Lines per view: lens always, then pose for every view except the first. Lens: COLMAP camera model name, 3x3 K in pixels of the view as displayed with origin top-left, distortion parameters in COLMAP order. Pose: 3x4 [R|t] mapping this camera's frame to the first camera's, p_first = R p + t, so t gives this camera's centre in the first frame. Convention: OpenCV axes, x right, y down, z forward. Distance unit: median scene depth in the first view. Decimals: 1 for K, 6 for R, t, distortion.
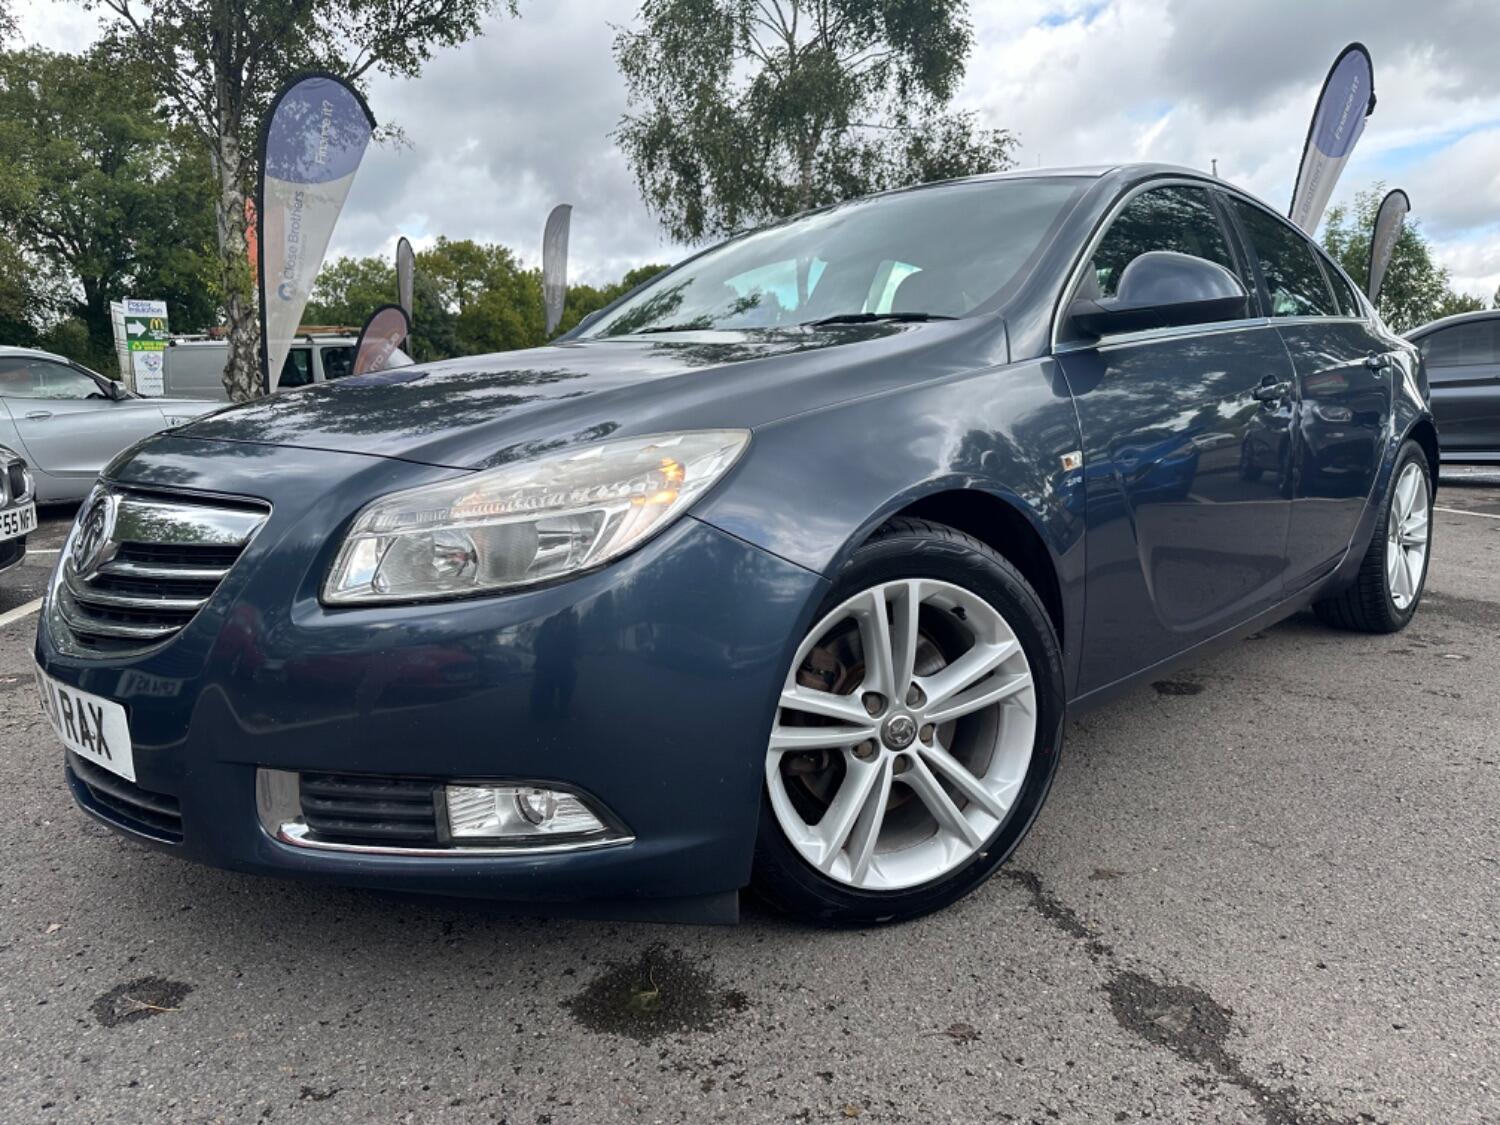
lens RADIAL K [[1024.1, 0, 744.3], [0, 1024.1, 549.9], [0, 0, 1]] dist [0.010386, -0.010919]
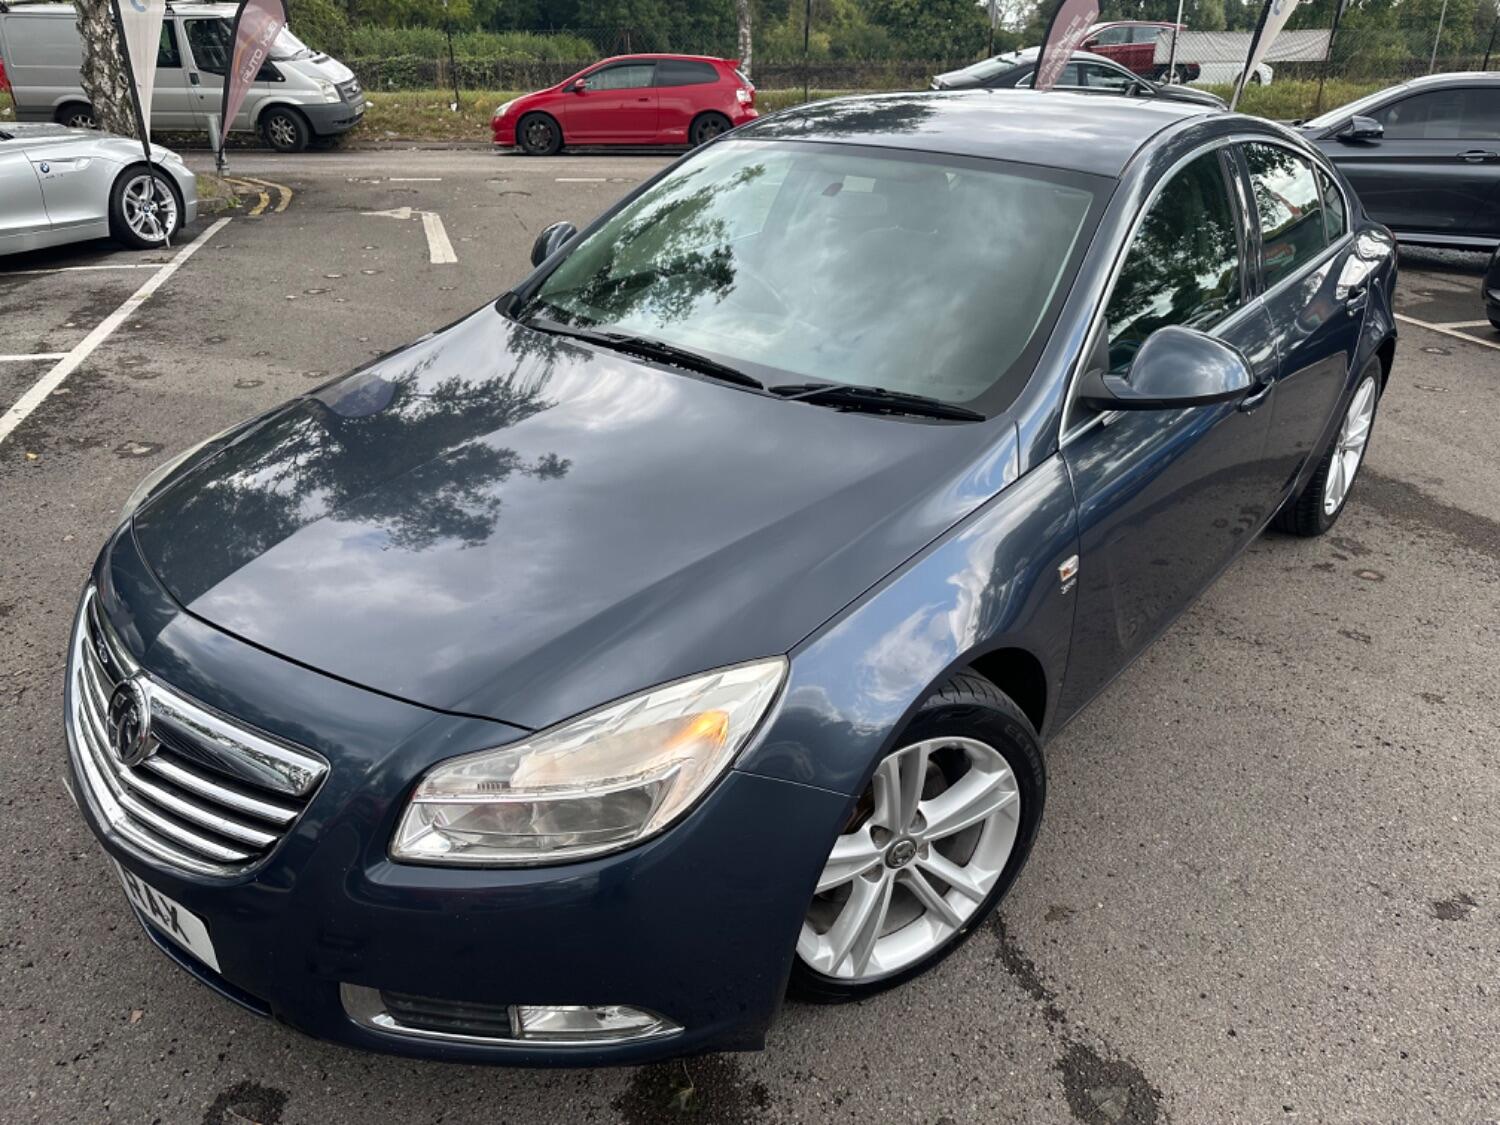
lens RADIAL K [[1024.1, 0, 744.3], [0, 1024.1, 549.9], [0, 0, 1]] dist [0.010386, -0.010919]
pose [[0.997119, -0.005730, 0.075636, -0.106513], [-0.017378, 0.953364, 0.301322, -0.497622], [-0.073835, -0.301769, 0.950518, 0.051428]]
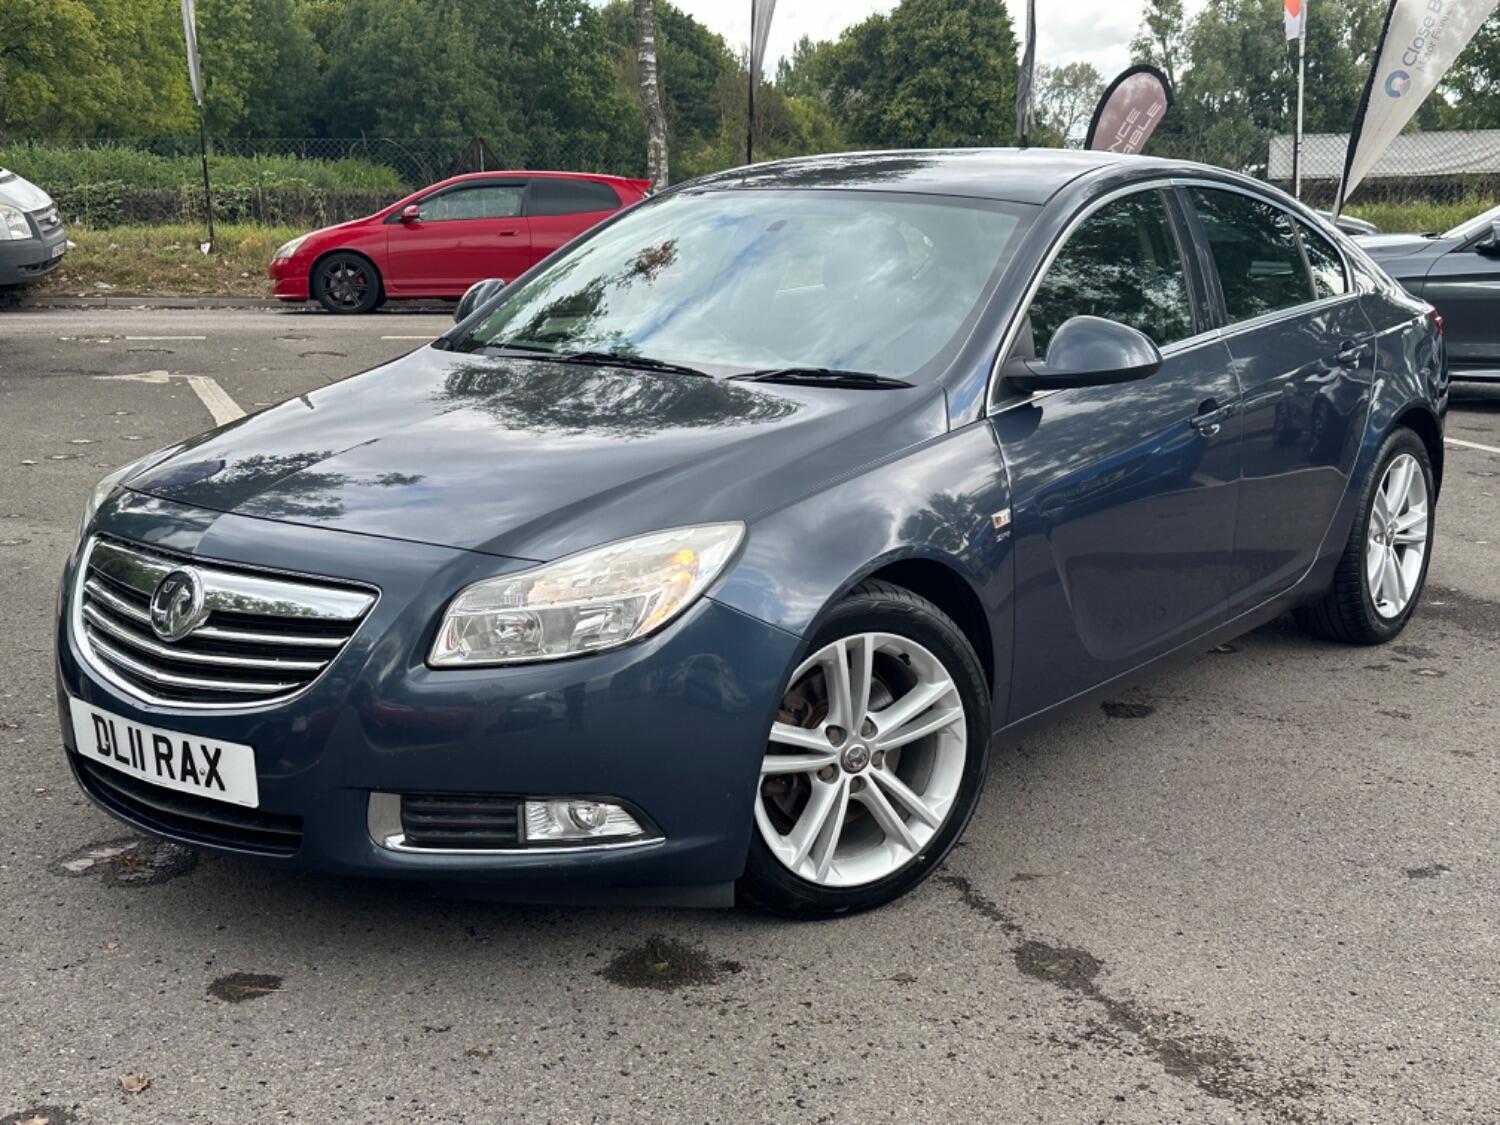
lens RADIAL K [[1806.9, 0, 750.0], [0, 1806.9, 562.5], [0, 0, 1]] dist [0.122854, -0.097422]
pose [[0.992033, -0.003632, 0.125925, -0.252257], [-0.003775, 0.998278, 0.058533, -0.186170], [-0.125921, -0.058542, 0.990311, -1.150766]]
